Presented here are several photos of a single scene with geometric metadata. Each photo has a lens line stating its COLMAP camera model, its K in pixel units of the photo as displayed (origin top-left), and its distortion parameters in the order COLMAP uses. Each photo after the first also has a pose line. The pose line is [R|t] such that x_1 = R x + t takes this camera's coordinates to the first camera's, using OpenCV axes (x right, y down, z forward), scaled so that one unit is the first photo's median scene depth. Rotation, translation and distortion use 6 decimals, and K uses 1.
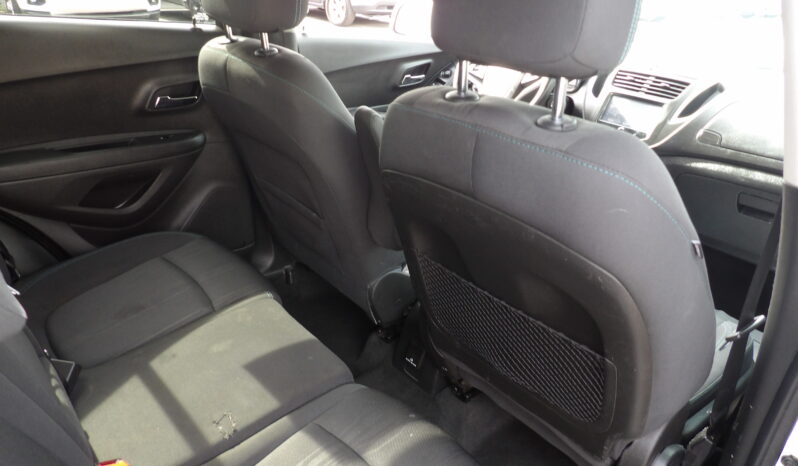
lens RADIAL K [[569.1, 0, 400.7], [0, 569.1, 247.6], [0, 0, 1]] dist [-0.005678, -0.003901]
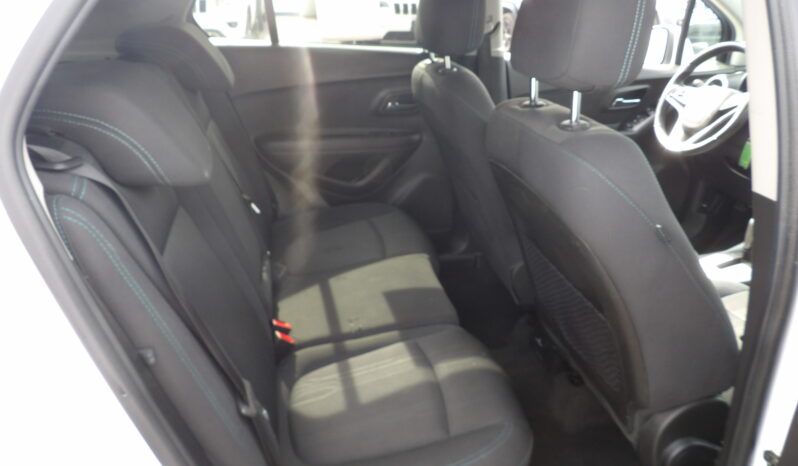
lens RADIAL K [[546.5, 0, 399.0], [0, 546.5, 233.0], [0, 0, 1]] dist [0.029547, -0.000784]
pose [[0.883737, 0.159936, -0.439806, 0.252067], [-0.183391, 0.982978, -0.011041, 0.057561], [0.430554, 0.090414, 0.898025, -0.148966]]
